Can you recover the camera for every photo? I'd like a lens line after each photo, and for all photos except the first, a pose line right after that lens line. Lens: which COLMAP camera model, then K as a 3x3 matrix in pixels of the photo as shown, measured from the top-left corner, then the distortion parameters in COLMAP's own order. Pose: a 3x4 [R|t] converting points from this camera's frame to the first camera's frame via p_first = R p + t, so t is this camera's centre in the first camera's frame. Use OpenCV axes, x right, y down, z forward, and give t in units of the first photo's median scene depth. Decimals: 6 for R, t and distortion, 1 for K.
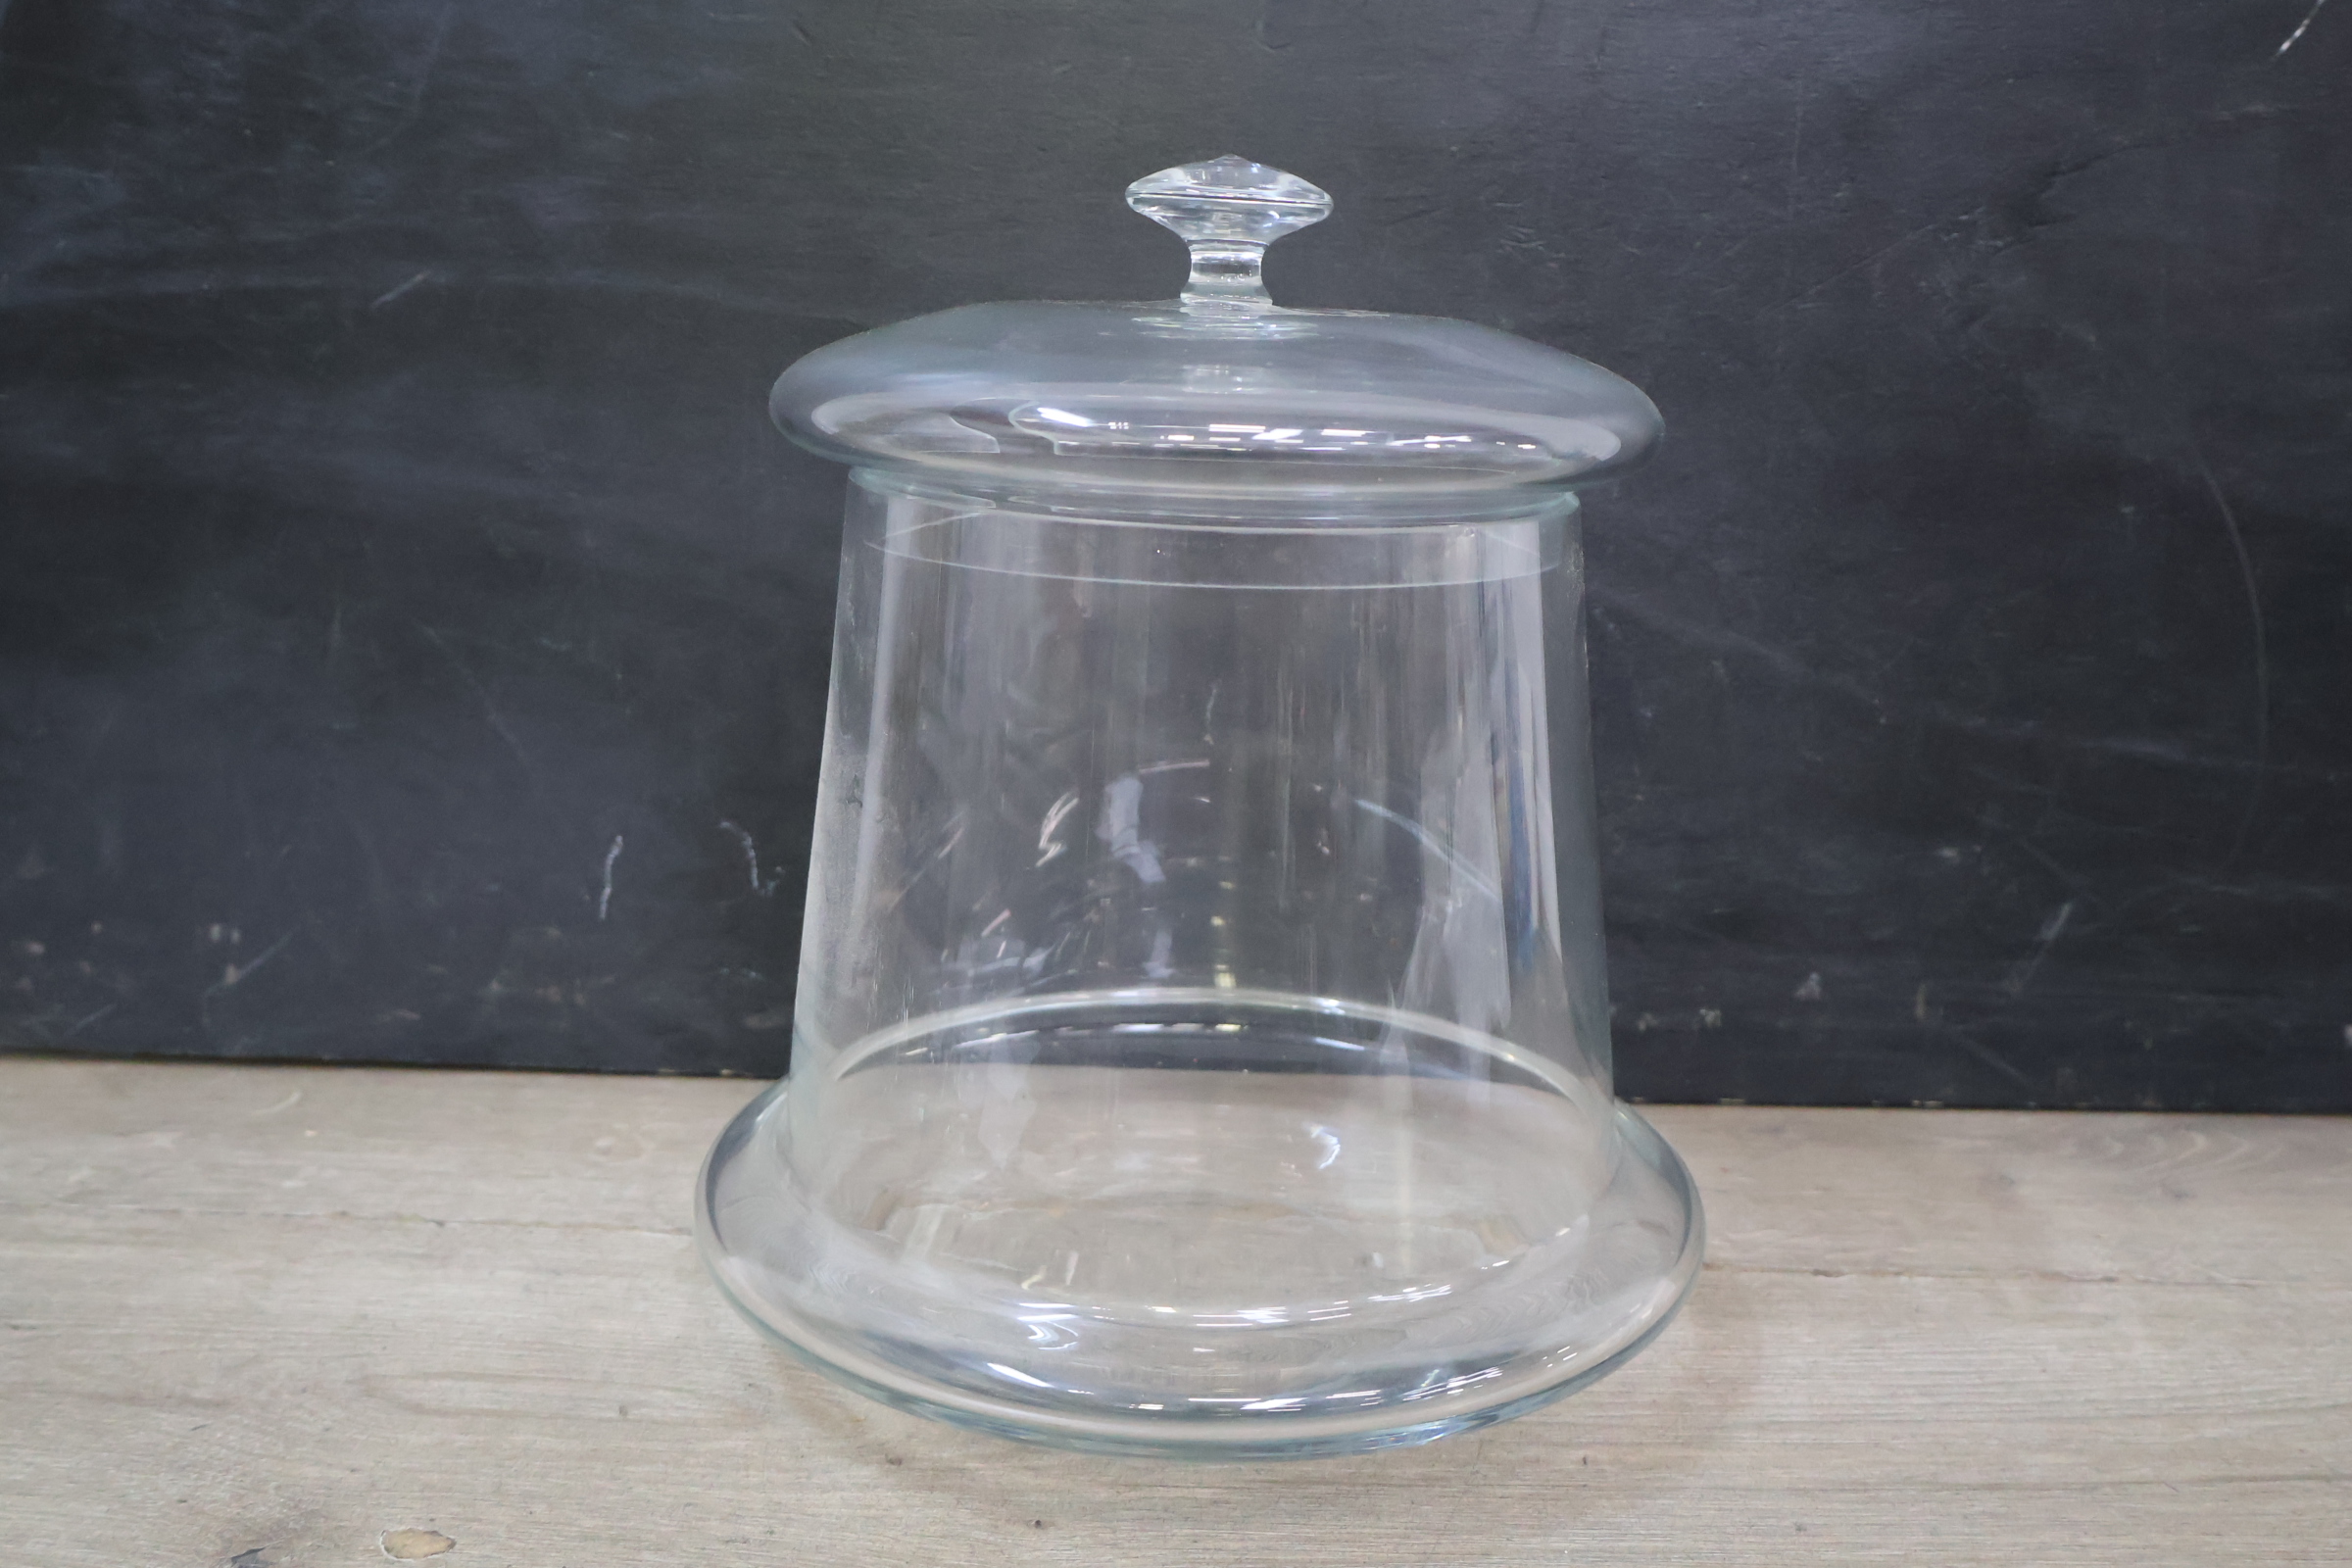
lens RADIAL K [[2380.4, 0, 1164.3], [0, 2380.4, 791.3], [0, 0, 1]] dist [0.030211, 0.006291]
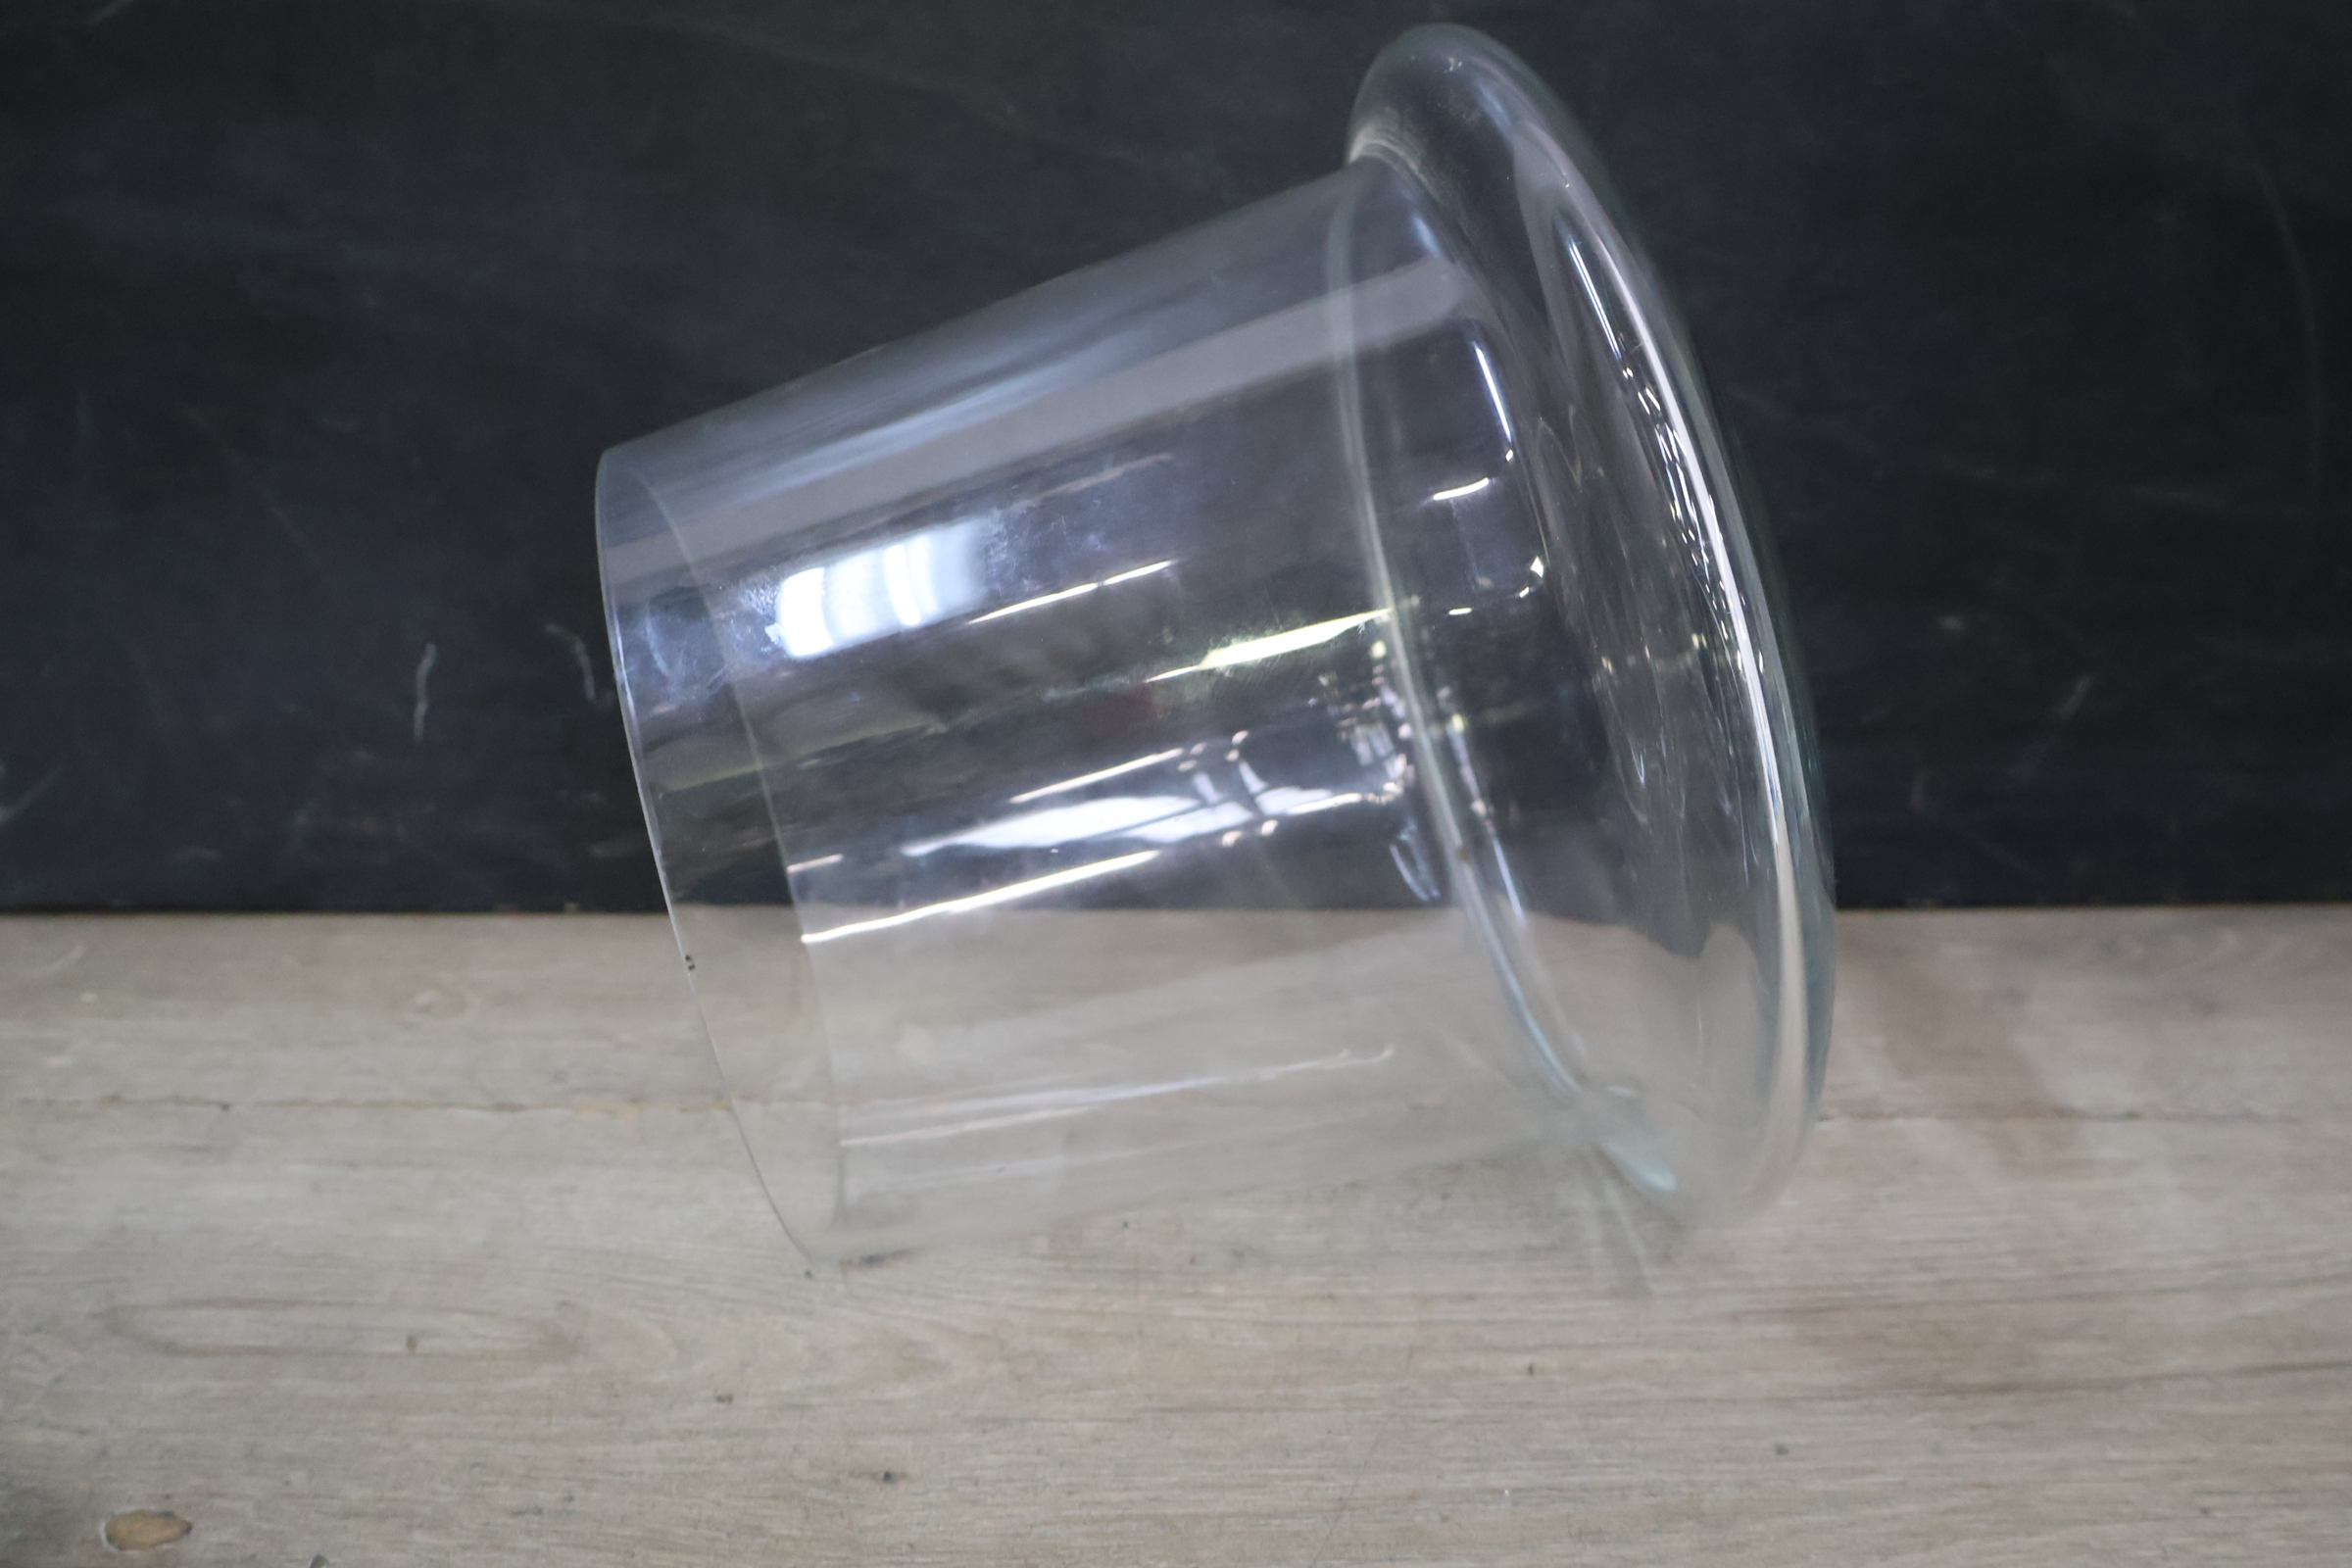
lens RADIAL K [[2375.5, 0, 1170.1], [0, 2375.5, 781.1], [0, 0, 1]] dist [0.029265, -0.000040]
pose [[0.999571, -0.028482, 0.006755, 0.042951], [0.027555, 0.993412, 0.111239, -0.026761], [-0.009879, -0.111005, 0.993771, 0.160575]]
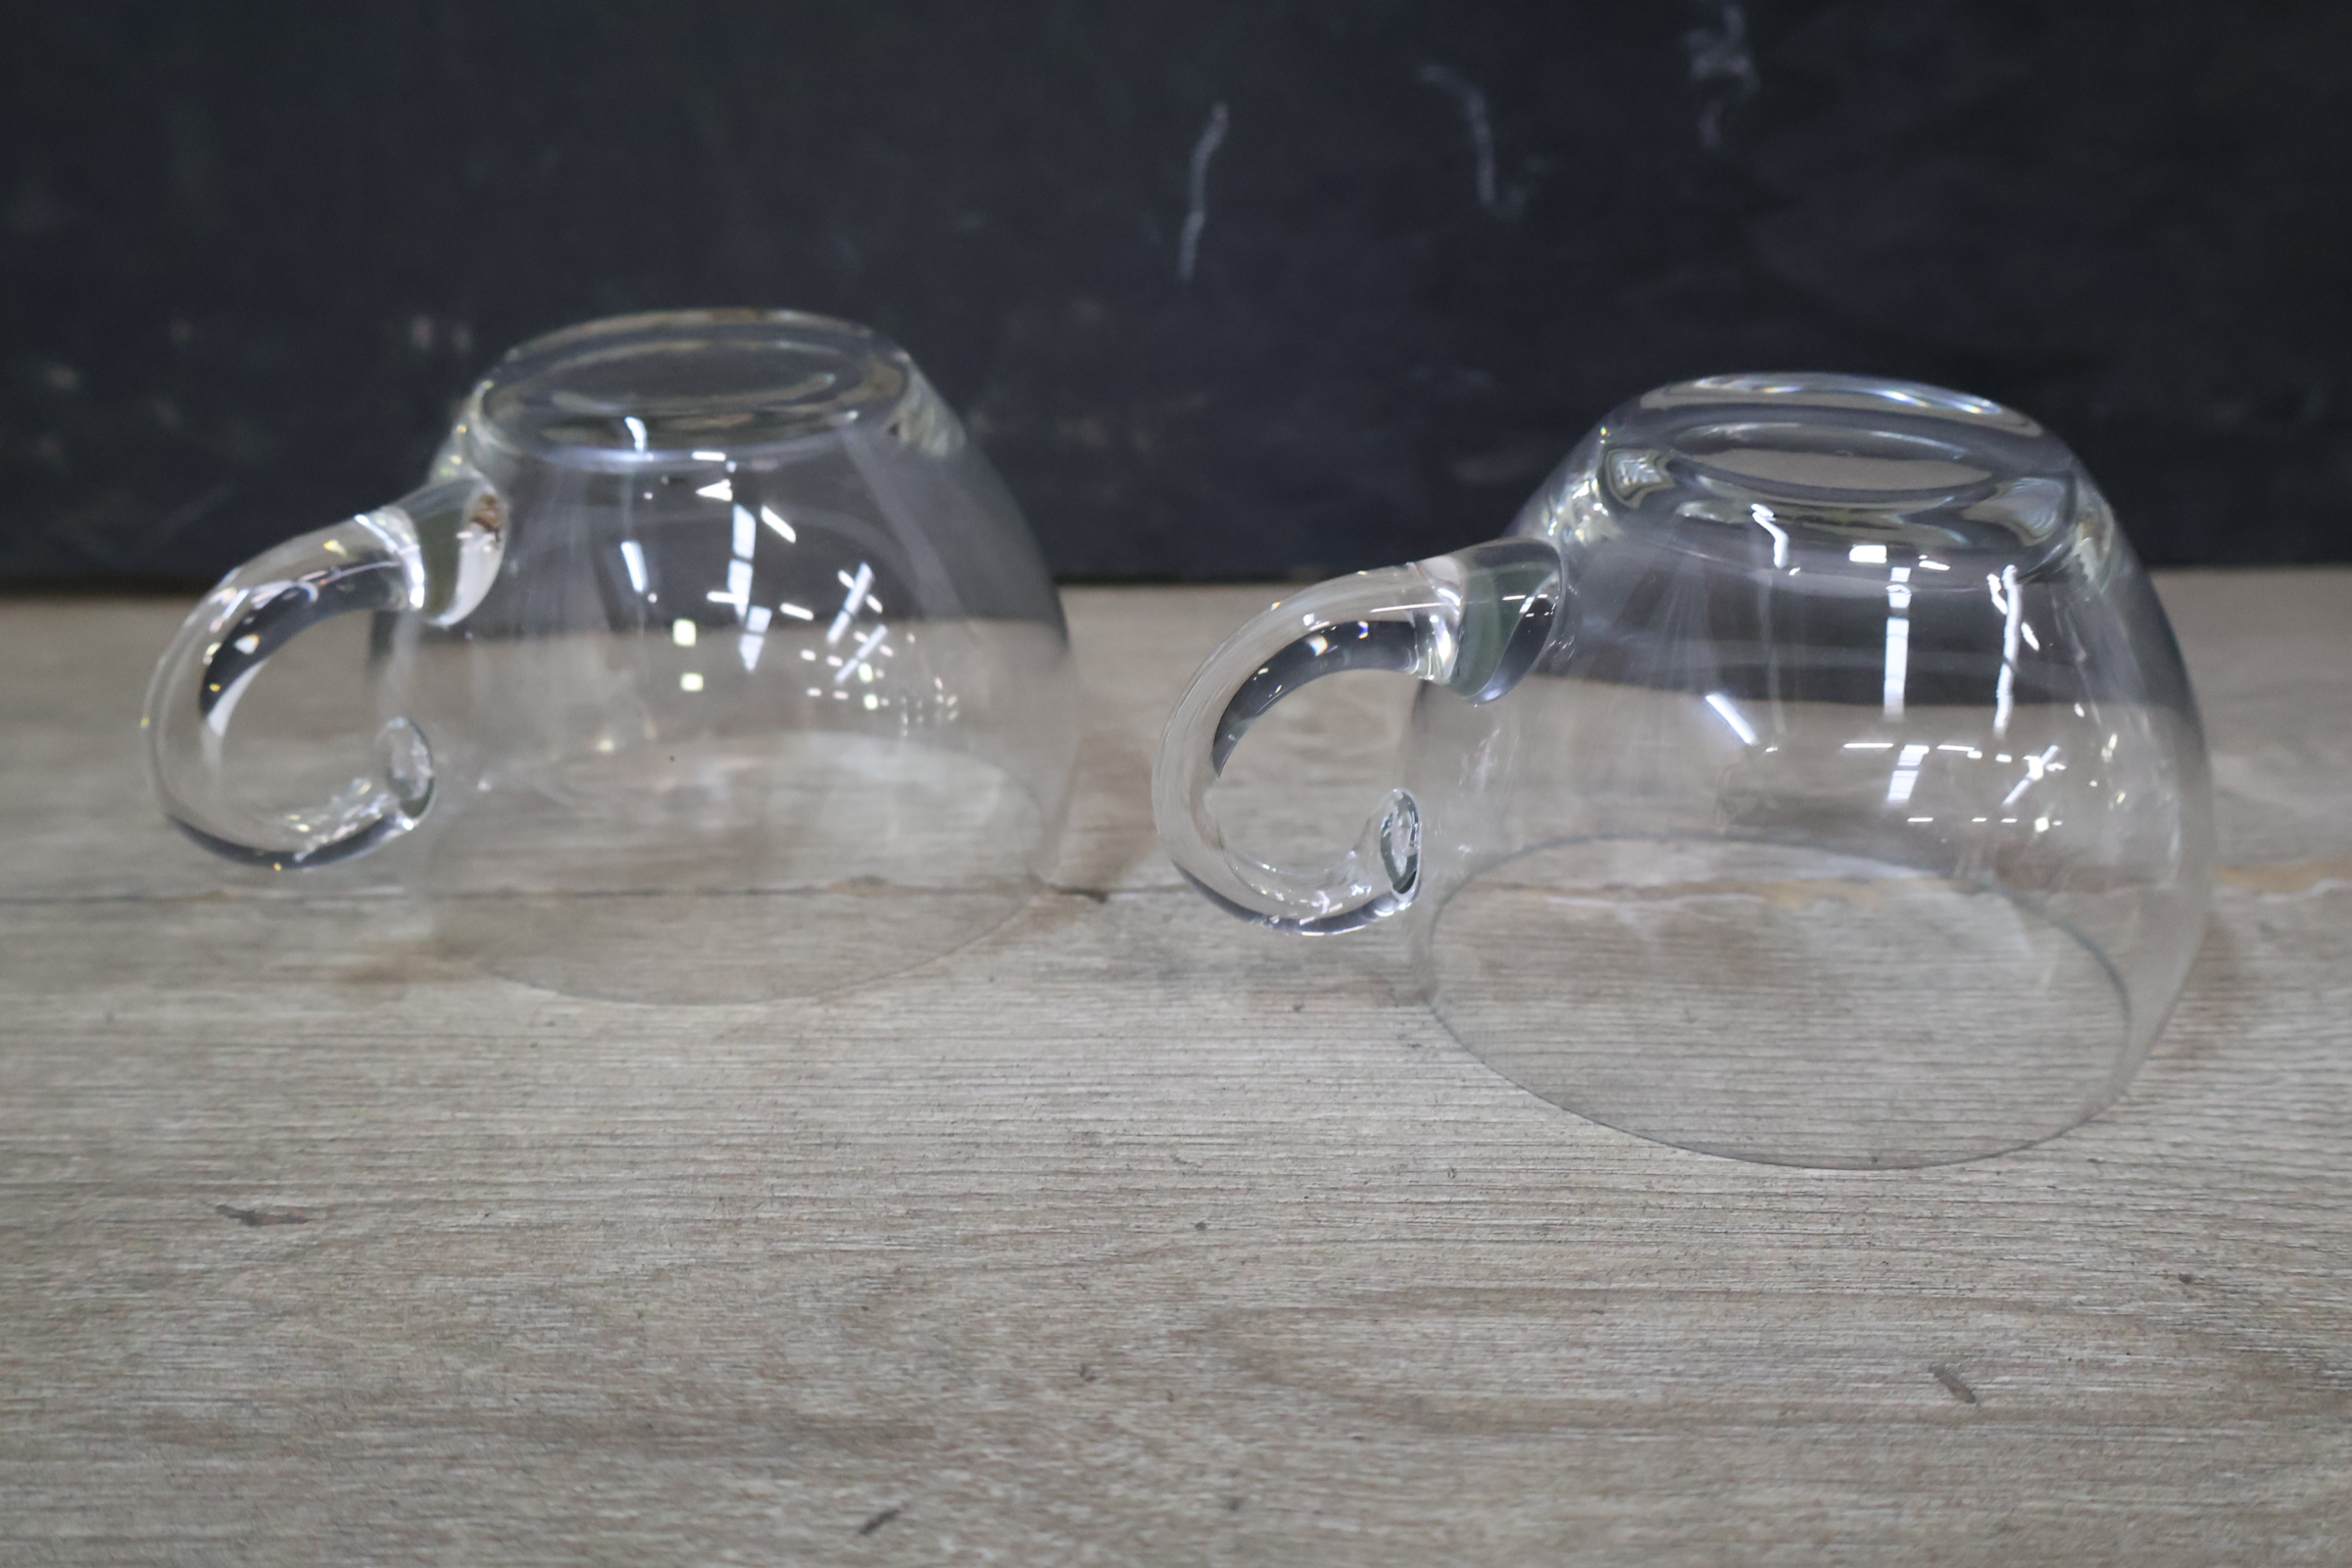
lens RADIAL K [[2323.5, 0, 1169.0], [0, 2323.5, 796.0], [0, 0, 1]] dist [0.008931, 0.011836]
pose [[0.997131, -0.049358, 0.057397, -0.347293], [0.038044, 0.982238, 0.183743, 0.090130], [-0.065447, -0.181032, 0.981297, 0.628214]]
